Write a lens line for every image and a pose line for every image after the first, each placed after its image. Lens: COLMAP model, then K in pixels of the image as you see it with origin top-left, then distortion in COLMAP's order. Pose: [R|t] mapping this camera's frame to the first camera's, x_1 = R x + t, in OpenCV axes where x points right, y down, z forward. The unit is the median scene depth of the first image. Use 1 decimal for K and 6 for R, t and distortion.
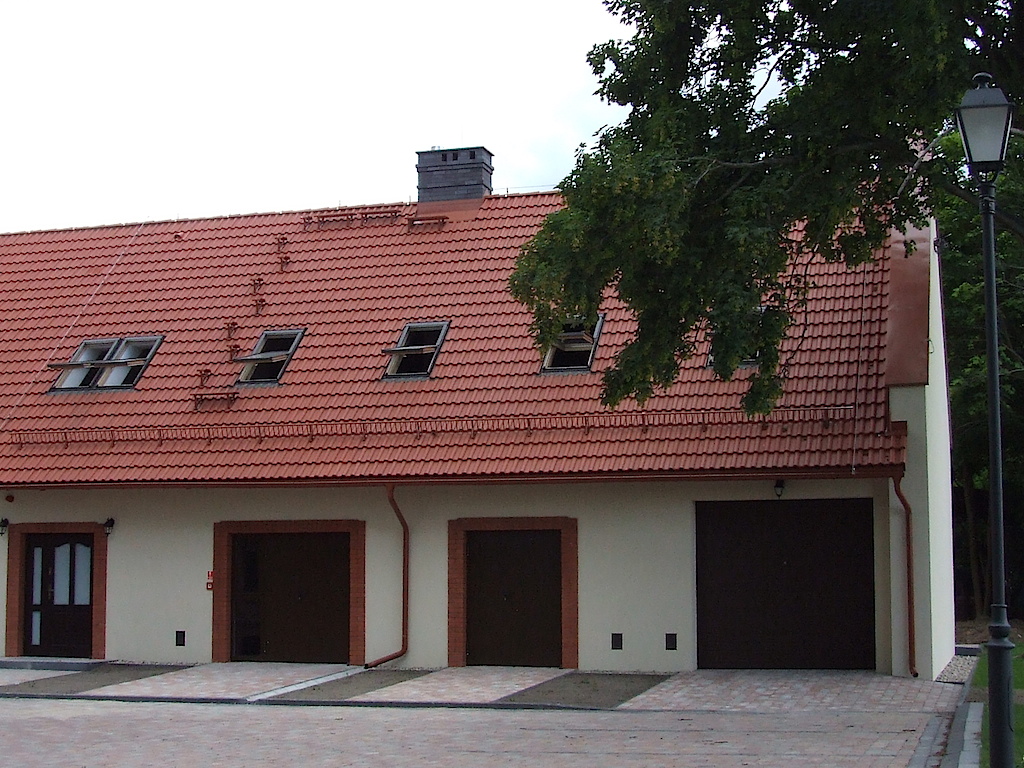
lens RADIAL K [[1641.7, 0, 512.0], [0, 1641.7, 384.0], [0, 0, 1]] dist [-0.164079, 0.104650]
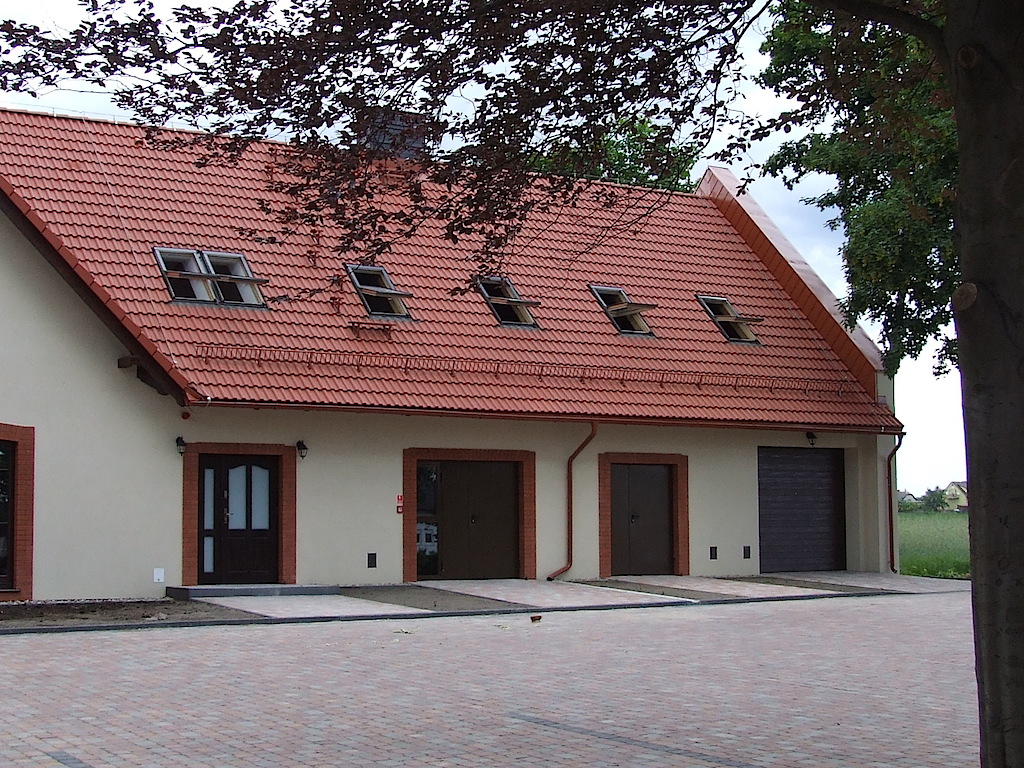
lens RADIAL K [[1641.7, 0, 512.0], [0, 1641.7, 384.0], [0, 0, 1]] dist [-0.164079, 0.104650]
pose [[0.668397, 0.064583, 0.740996, -0.873298], [-0.086685, 0.996198, -0.008633, 0.044598], [-0.738736, -0.058463, 0.671454, 0.235577]]
